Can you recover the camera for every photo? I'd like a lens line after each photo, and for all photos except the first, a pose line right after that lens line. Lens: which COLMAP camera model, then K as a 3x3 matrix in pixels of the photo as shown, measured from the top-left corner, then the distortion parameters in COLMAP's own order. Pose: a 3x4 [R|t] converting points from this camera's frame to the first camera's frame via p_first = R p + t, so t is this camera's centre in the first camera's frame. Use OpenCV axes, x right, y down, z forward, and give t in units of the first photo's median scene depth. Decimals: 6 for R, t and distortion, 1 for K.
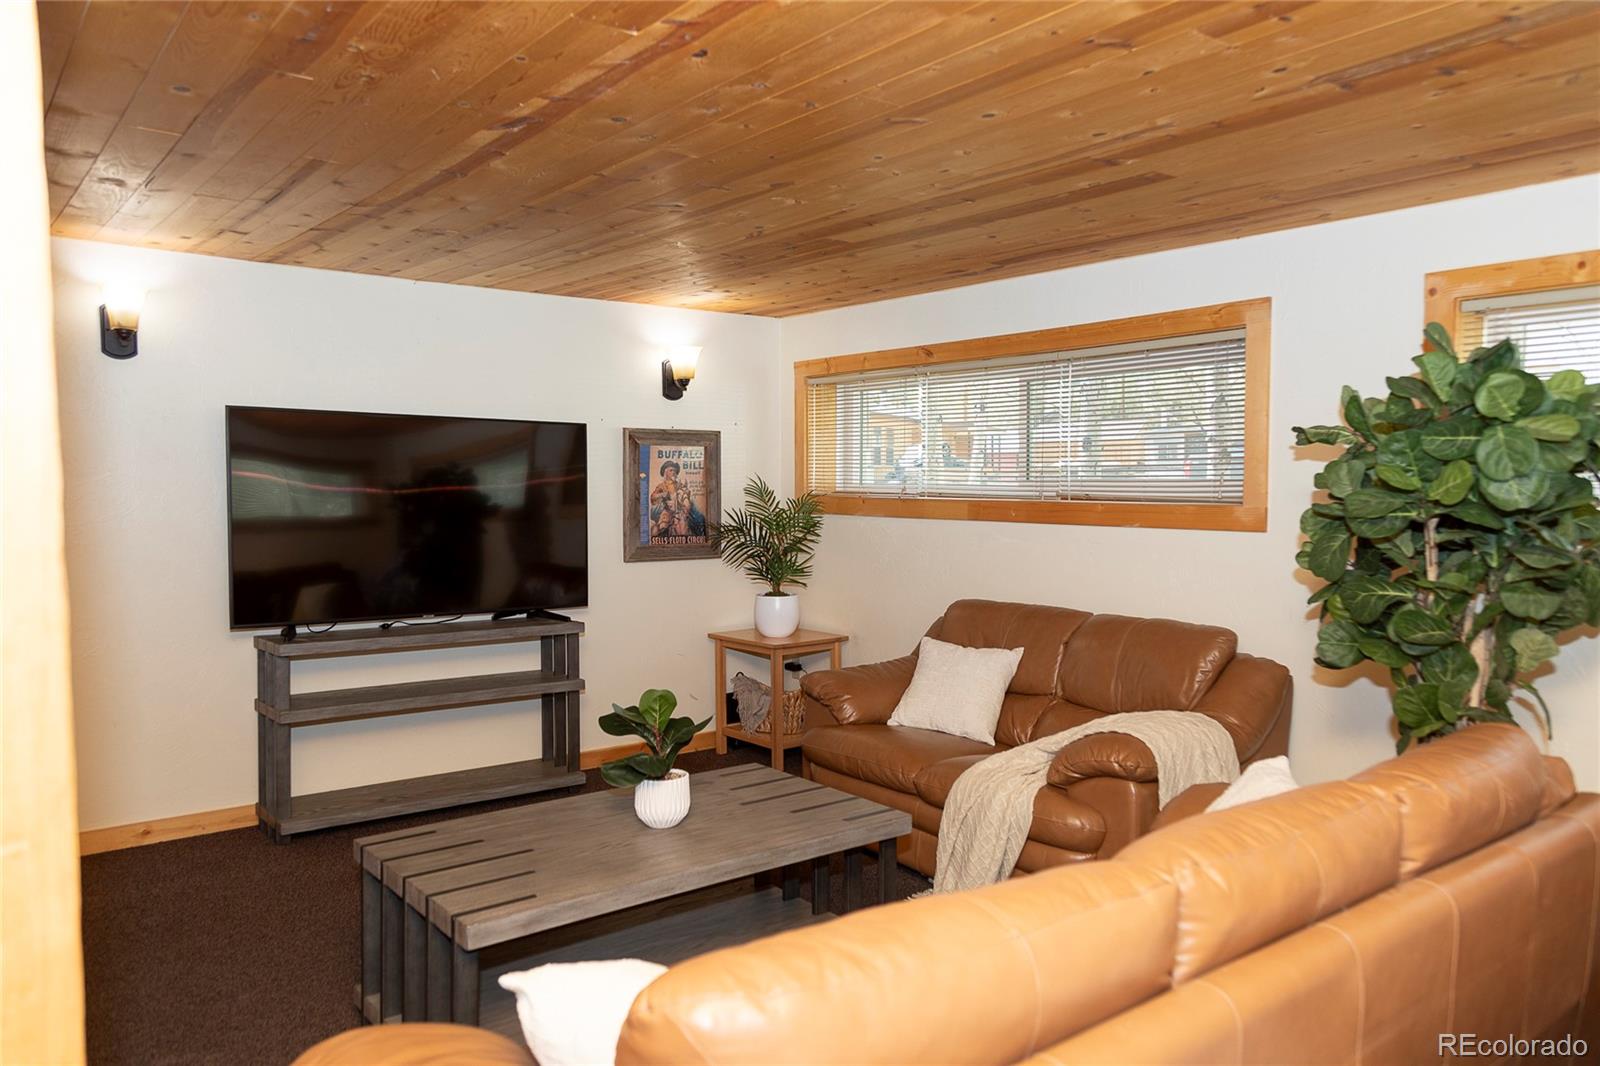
lens RADIAL K [[1087.0, 0, 810.3], [0, 1087.0, 530.3], [0, 0, 1]] dist [0.021382, -0.006120]
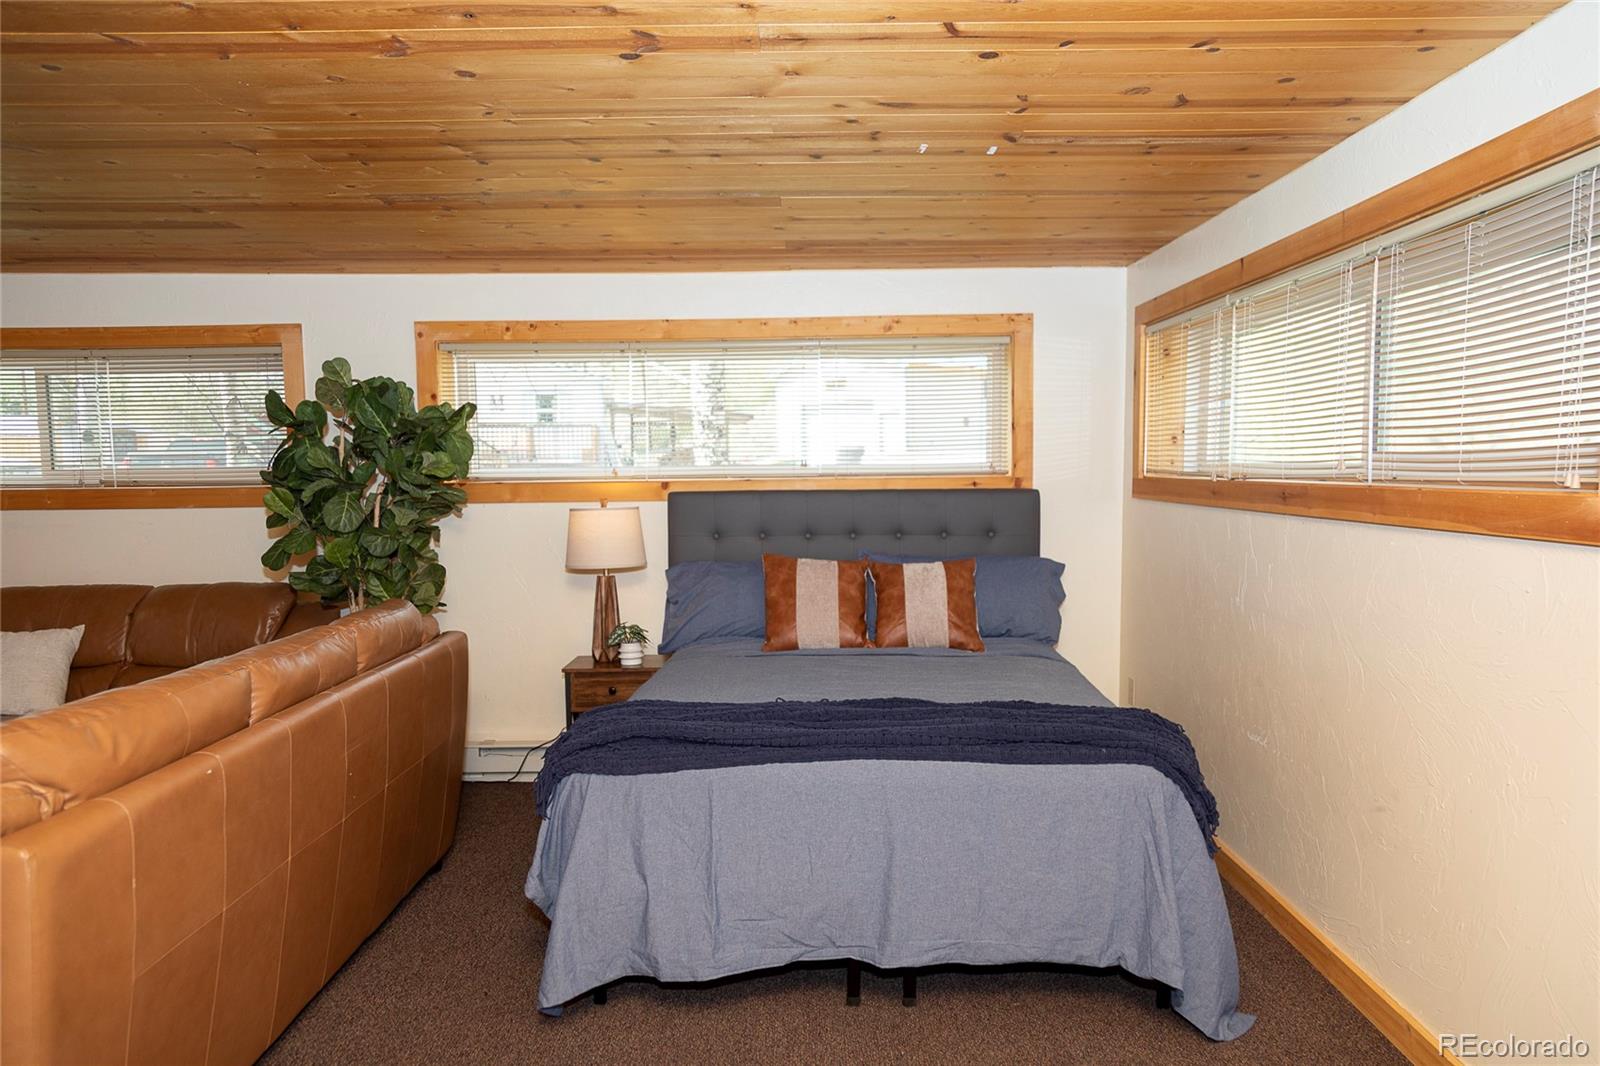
lens RADIAL K [[1087.0, 0, 801.8], [0, 1087.0, 530.4], [0, 0, 1]] dist [0.021382, -0.006120]
pose [[0.610490, -0.049733, 0.790461, -0.228976], [0.055122, 0.998275, 0.020236, 0.033643], [-0.790104, 0.031218, 0.612178, -0.229877]]
